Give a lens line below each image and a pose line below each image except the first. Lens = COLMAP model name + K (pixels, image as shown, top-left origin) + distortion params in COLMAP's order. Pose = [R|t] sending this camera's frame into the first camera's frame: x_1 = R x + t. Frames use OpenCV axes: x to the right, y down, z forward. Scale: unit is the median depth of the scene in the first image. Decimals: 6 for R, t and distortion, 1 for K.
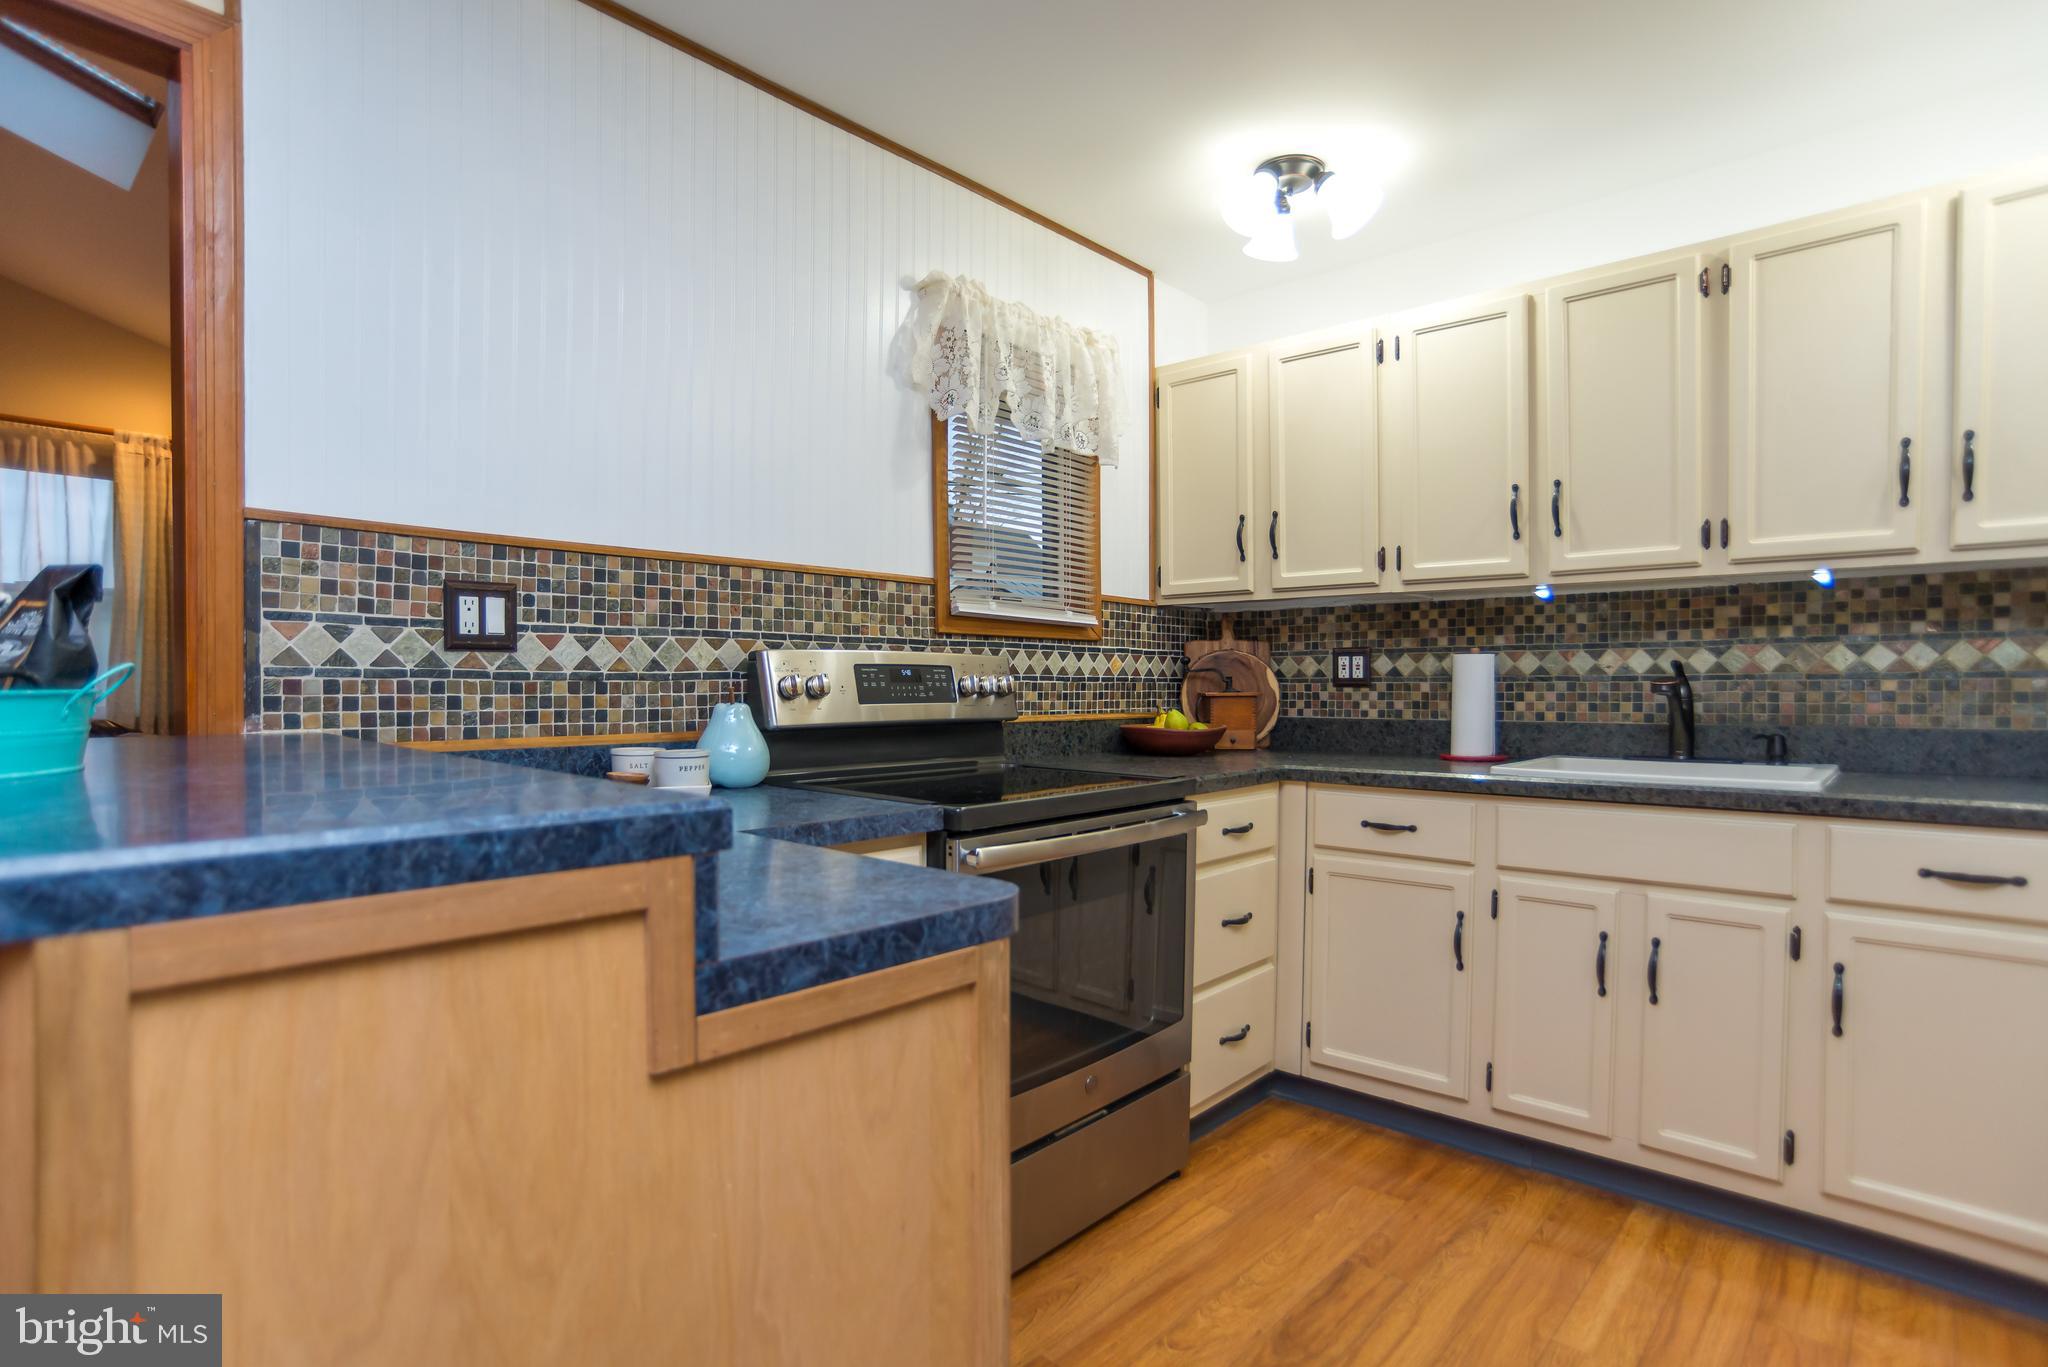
lens RADIAL K [[1058.6, 0, 1023.0], [0, 1058.6, 665.2], [0, 0, 1]] dist [-0.083639, 0.044582]
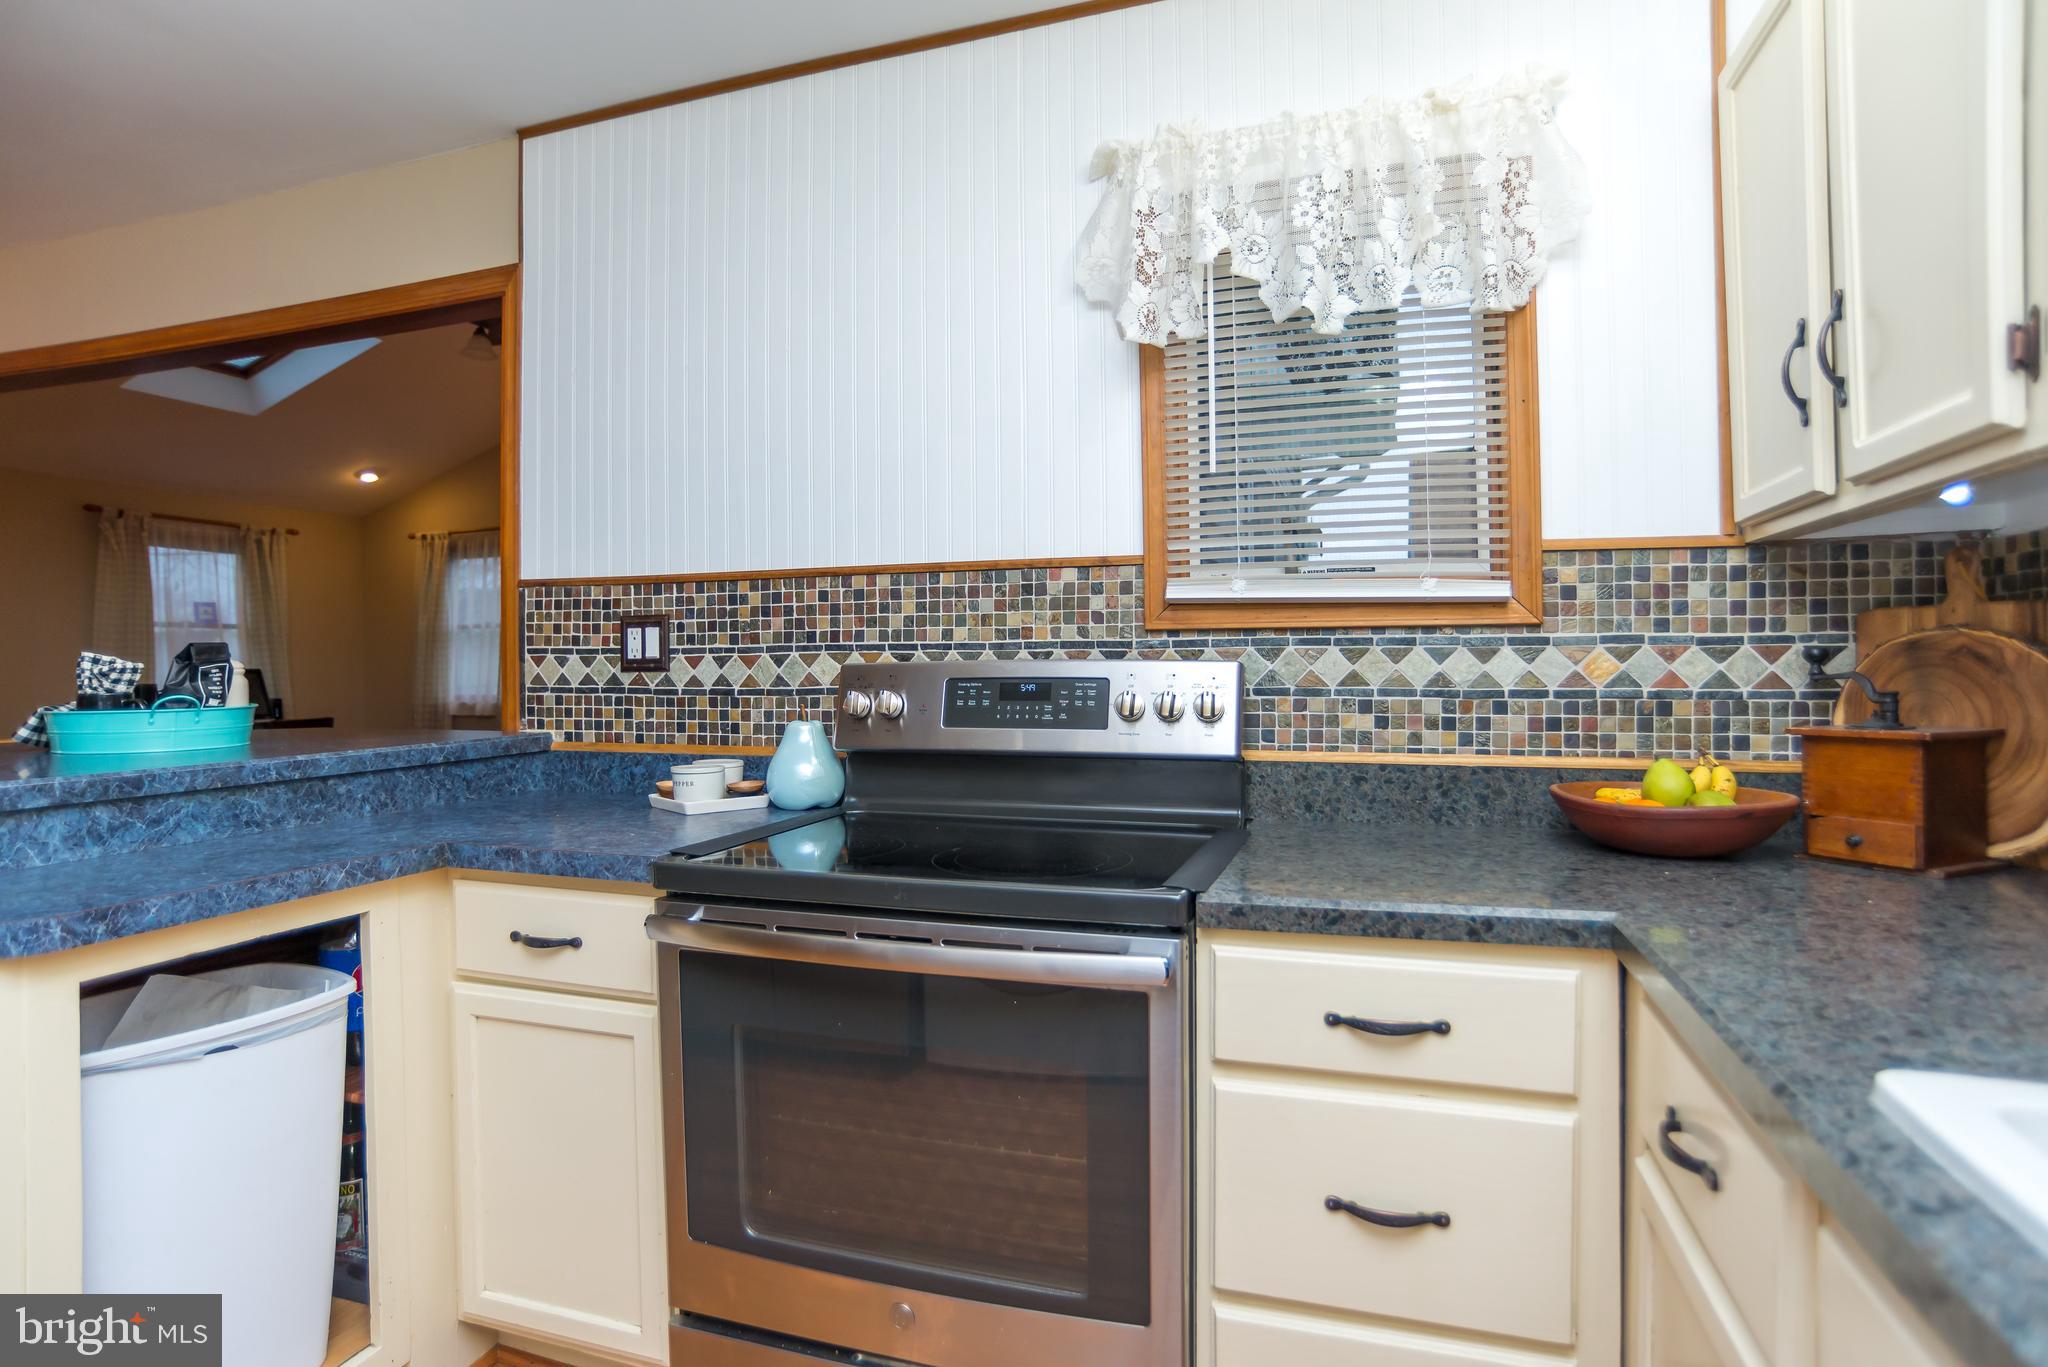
lens RADIAL K [[1058.6, 0, 1023.0], [0, 1058.6, 665.2], [0, 0, 1]] dist [-0.083639, 0.044582]
pose [[0.392510, -0.005570, -0.919731, 0.686886], [0.021148, 0.999772, 0.002971, -0.013519], [0.919505, -0.020616, 0.392538, 0.803085]]
